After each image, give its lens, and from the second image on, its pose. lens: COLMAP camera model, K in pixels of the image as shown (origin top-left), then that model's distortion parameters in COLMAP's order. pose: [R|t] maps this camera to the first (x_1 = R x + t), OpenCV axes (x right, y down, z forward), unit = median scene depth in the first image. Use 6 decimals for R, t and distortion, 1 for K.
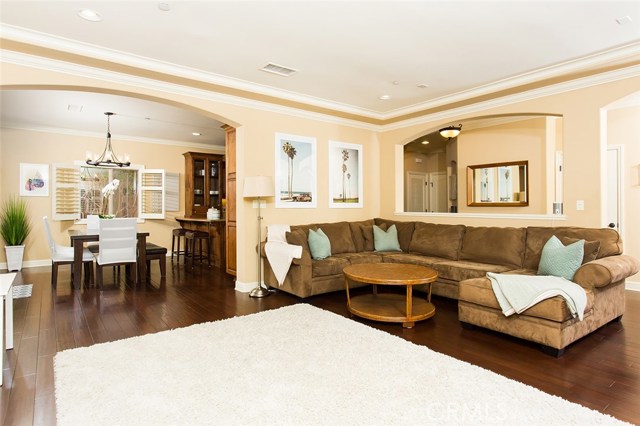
lens RADIAL K [[357.3, 0, 316.7], [0, 357.3, 207.9], [0, 0, 1]] dist [-0.001480, -0.000373]
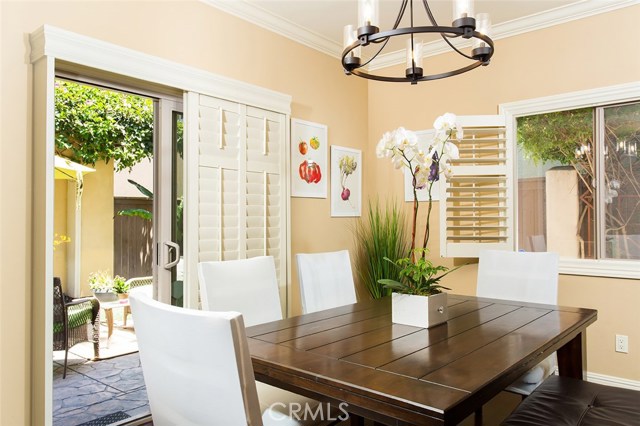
lens RADIAL K [[466.6, 0, 319.1], [0, 466.6, 214.5], [0, 0, 1]] dist [-0.013292, -0.001305]
pose [[0.199416, -0.016161, -0.979782, -0.282600], [-0.000634, 0.999862, -0.016622, -0.006488], [0.979915, 0.003936, 0.199379, 0.904326]]
